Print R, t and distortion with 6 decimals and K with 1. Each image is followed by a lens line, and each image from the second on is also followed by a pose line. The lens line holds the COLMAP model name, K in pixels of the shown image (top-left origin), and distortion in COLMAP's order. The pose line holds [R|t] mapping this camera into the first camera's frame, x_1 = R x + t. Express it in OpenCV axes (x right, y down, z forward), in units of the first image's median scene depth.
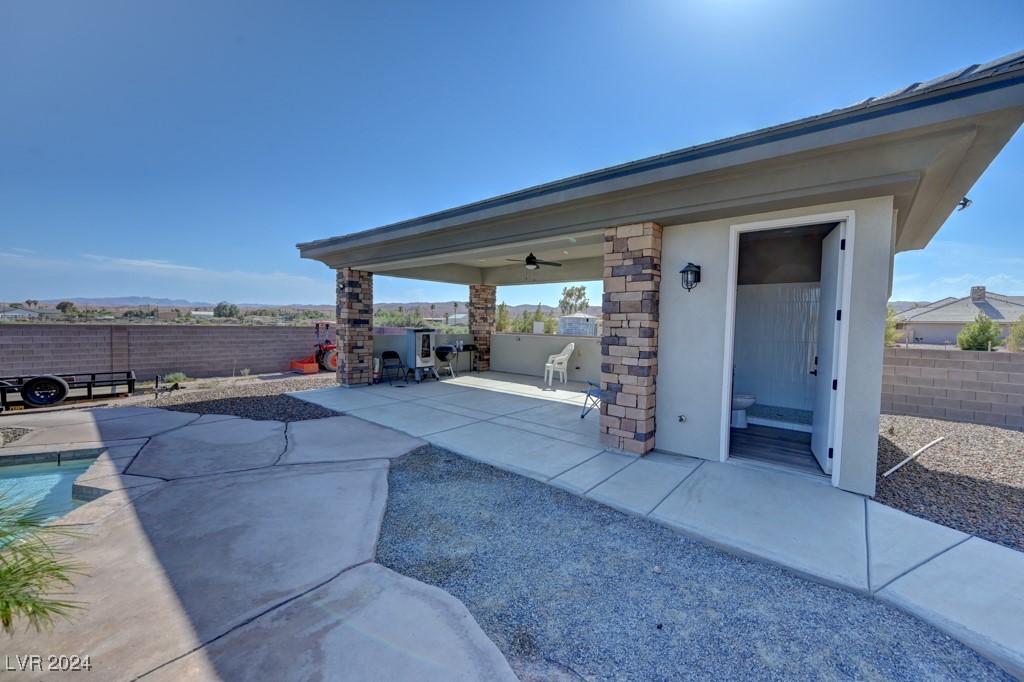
lens RADIAL K [[403.6, 0, 511.6], [0, 403.6, 339.7], [0, 0, 1]] dist [-0.000308, -0.000336]
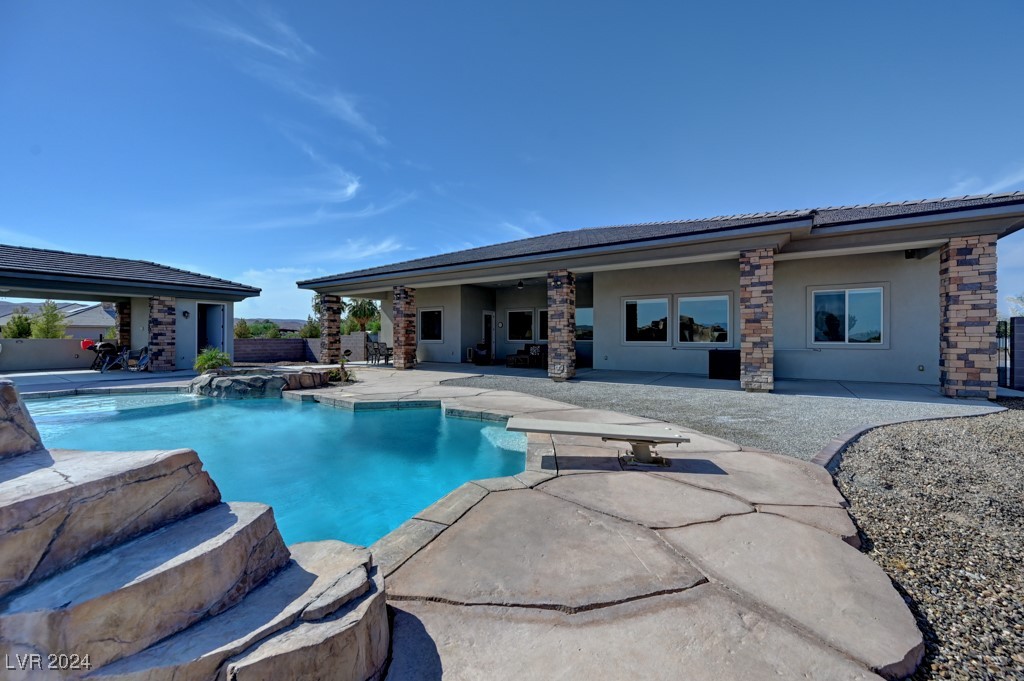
lens RADIAL K [[401.8, 0, 513.0], [0, 401.8, 334.6], [0, 0, 1]] dist [-0.001964, -0.000568]
pose [[-0.137947, -0.023452, 0.990162, -1.508060], [0.037932, 0.998861, 0.028942, 0.007793], [-0.989713, 0.041552, -0.136901, -0.577568]]
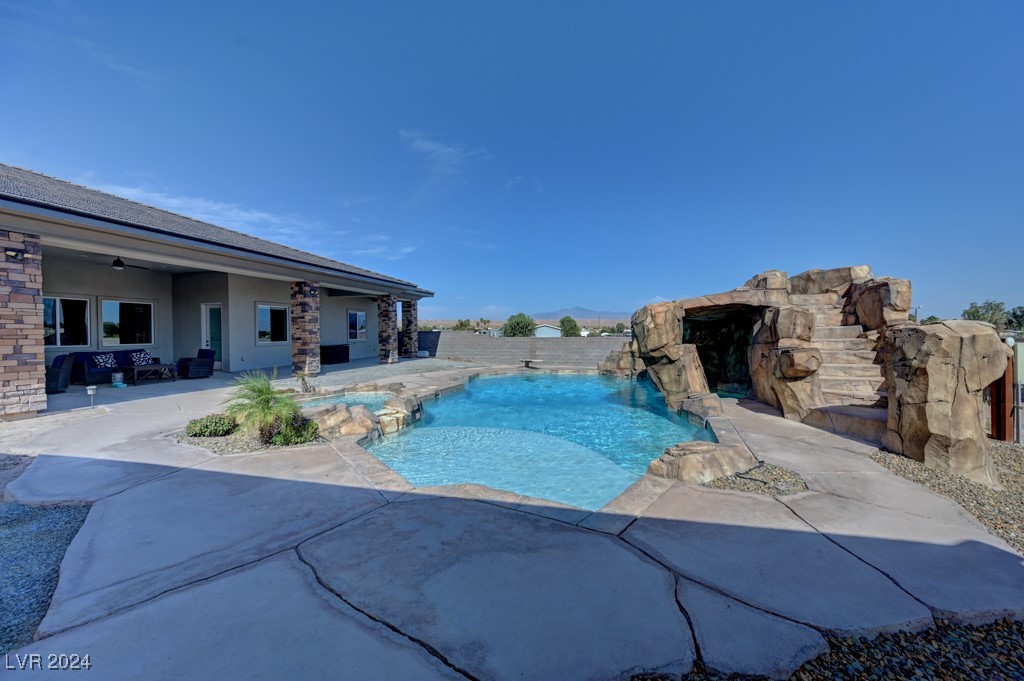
lens RADIAL K [[401.8, 0, 511.4], [0, 401.8, 337.3], [0, 0, 1]] dist [-0.001964, -0.000568]
pose [[-0.894460, -0.011455, -0.447001, -0.262305], [-0.032545, 0.998688, 0.039533, -0.029917], [0.445962, 0.049908, -0.893659, 0.743554]]
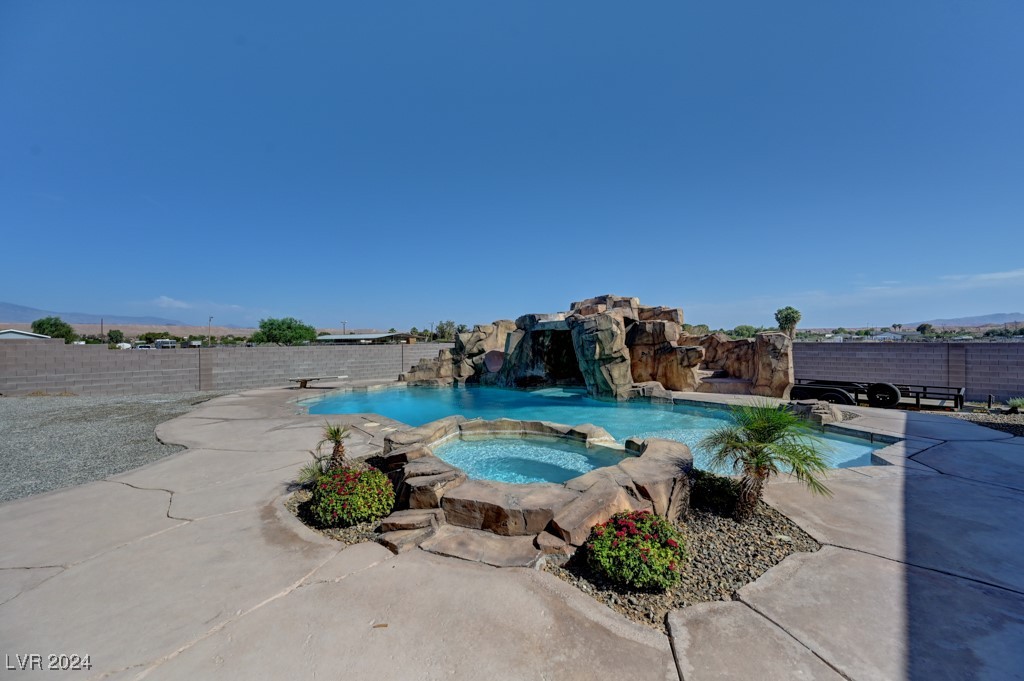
lens RADIAL K [[401.8, 0, 520.4], [0, 401.8, 338.8], [0, 0, 1]] dist [-0.001964, -0.000568]
pose [[-0.055014, -0.020622, -0.998273, 0.126892], [-0.033339, 0.999267, -0.018805, 0.013545], [0.997929, 0.032247, -0.055661, -0.046035]]
